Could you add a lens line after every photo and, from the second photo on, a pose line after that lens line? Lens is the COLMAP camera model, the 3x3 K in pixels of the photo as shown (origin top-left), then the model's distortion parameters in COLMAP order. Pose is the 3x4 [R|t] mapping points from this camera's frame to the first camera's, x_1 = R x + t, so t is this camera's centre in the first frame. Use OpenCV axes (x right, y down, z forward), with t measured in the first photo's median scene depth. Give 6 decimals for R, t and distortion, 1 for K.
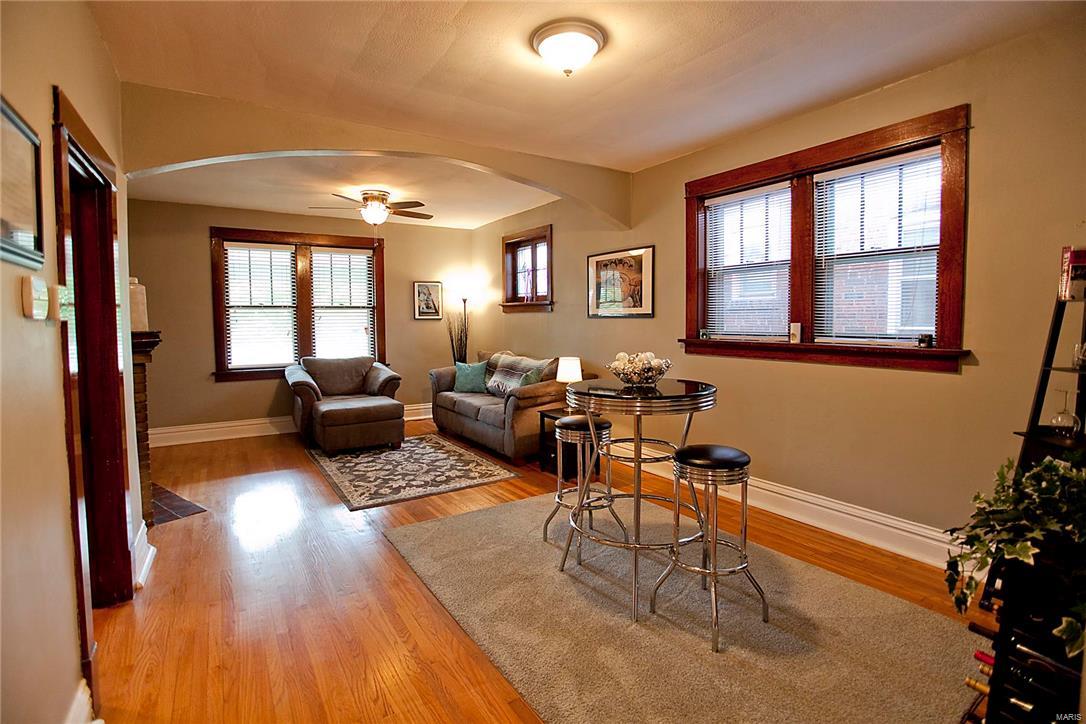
lens RADIAL K [[508.2, 0, 548.9], [0, 508.2, 353.8], [0, 0, 1]] dist [-0.050016, 0.000432]
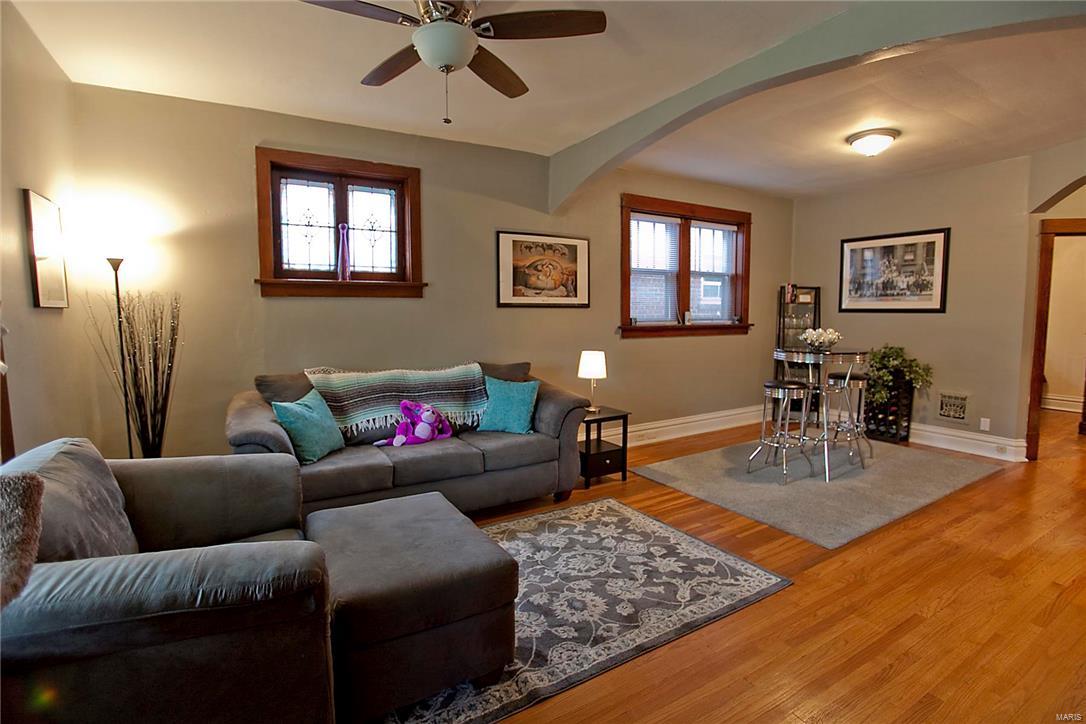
lens RADIAL K [[508.2, 0, 548.9], [0, 508.2, 353.8], [0, 0, 1]] dist [-0.050016, 0.000432]
pose [[0.051640, -0.065287, 0.996529, -0.843800], [0.080642, 0.994875, 0.060999, -0.046183], [-0.995405, 0.077213, 0.056640, 1.015340]]
